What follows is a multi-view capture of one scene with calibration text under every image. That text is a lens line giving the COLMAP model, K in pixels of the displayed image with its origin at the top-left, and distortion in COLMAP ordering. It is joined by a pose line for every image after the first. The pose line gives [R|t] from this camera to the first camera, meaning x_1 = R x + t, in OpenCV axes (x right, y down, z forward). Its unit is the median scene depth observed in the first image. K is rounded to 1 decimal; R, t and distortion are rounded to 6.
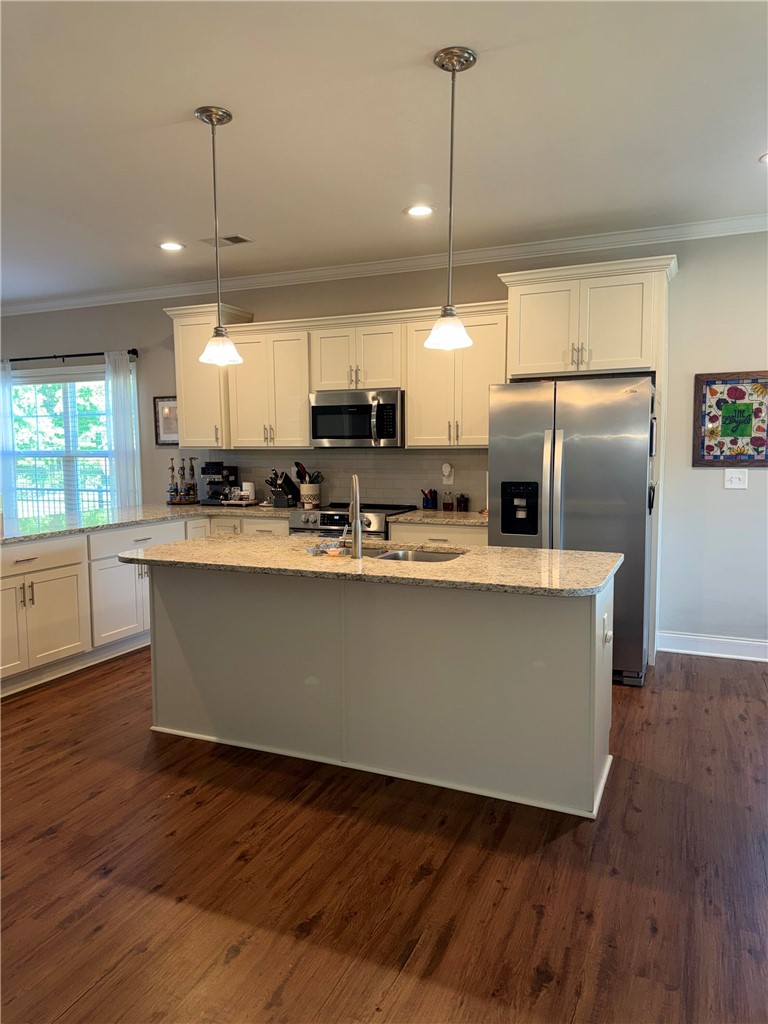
lens RADIAL K [[725.5, 0, 384.3], [0, 725.5, 516.0], [0, 0, 1]] dist [0.056361, -0.071232]
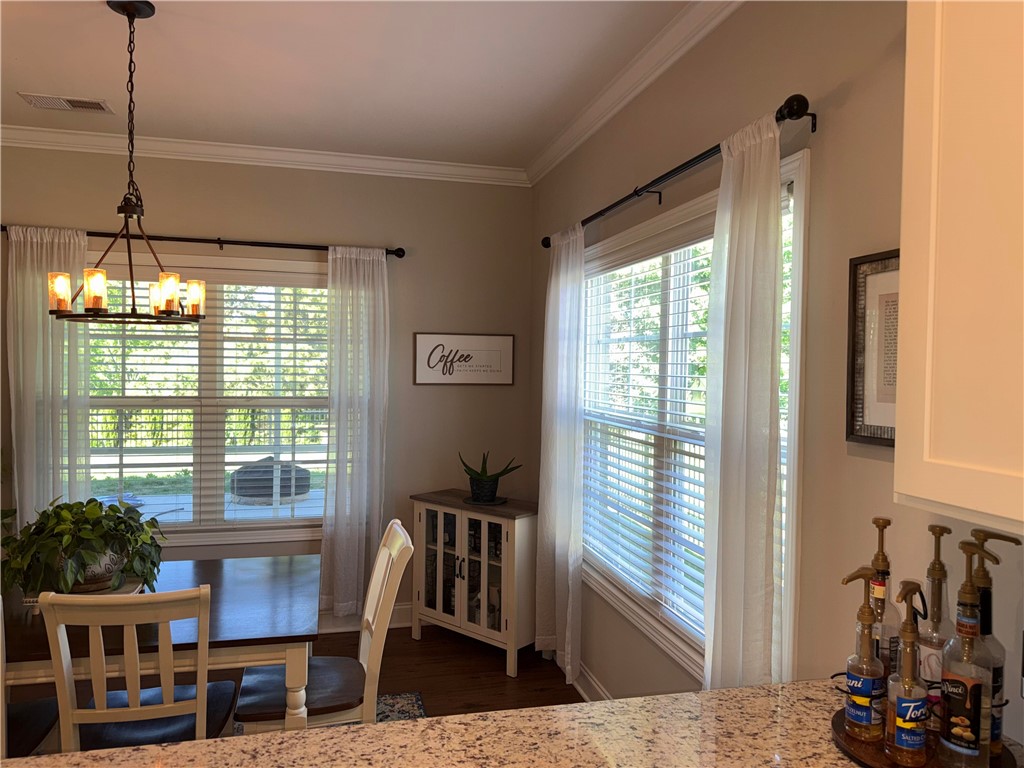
lens RADIAL K [[725.5, 0, 516.7], [0, 725.5, 375.5], [0, 0, 1]] dist [0.056361, -0.071232]
pose [[0.634815, 0.027632, -0.772170, -0.215581], [-0.096233, 0.994407, -0.043530, -0.112609], [0.766648, 0.101942, 0.633924, 0.867621]]
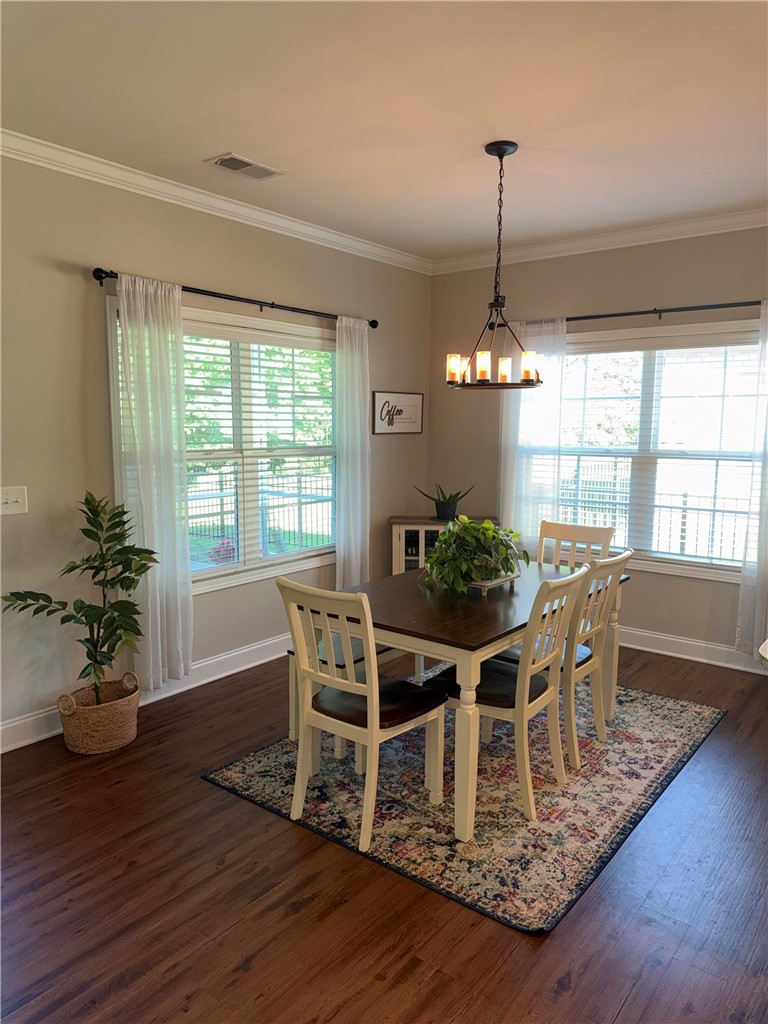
lens RADIAL K [[725.5, 0, 388.1], [0, 725.5, 532.4], [0, 0, 1]] dist [0.056361, -0.071232]
pose [[0.970771, 0.051222, -0.234476, -0.646164], [-0.038881, 0.997619, 0.056959, -0.051208], [0.236836, -0.046178, 0.970452, 0.335460]]
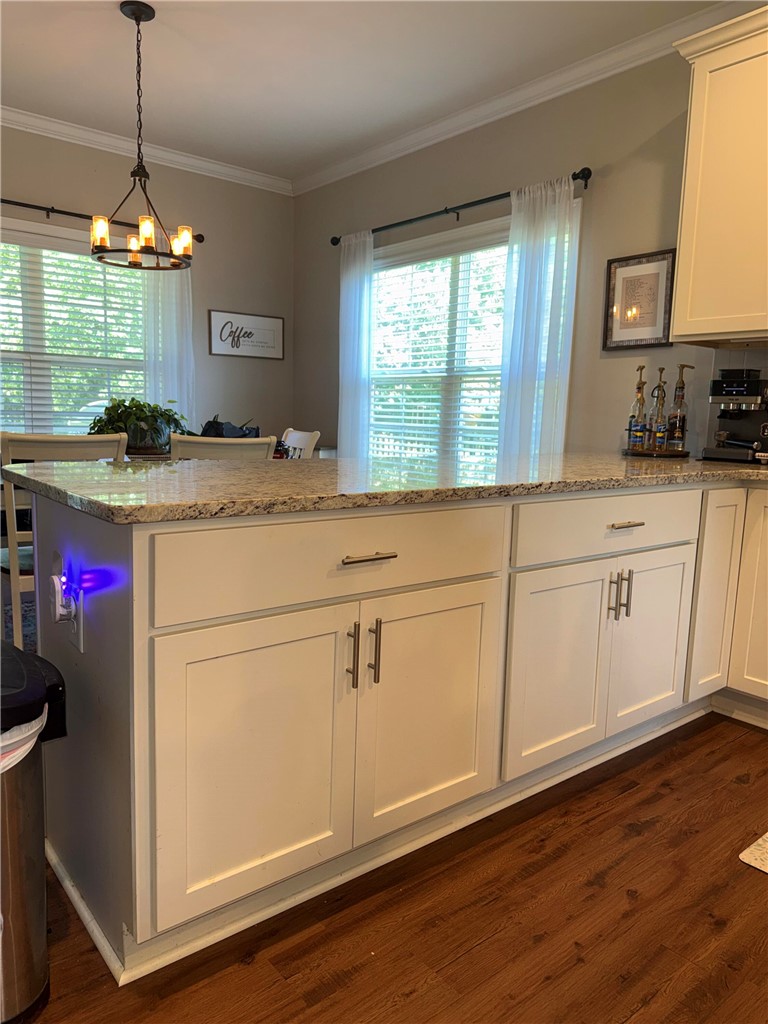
lens RADIAL K [[725.5, 0, 392.6], [0, 725.5, 508.3], [0, 0, 1]] dist [0.056361, -0.071232]
pose [[0.898205, 0.095361, -0.429108, -0.247534], [-0.084053, 0.995432, 0.045278, 0.013453], [0.431466, -0.004601, 0.902118, 0.516096]]
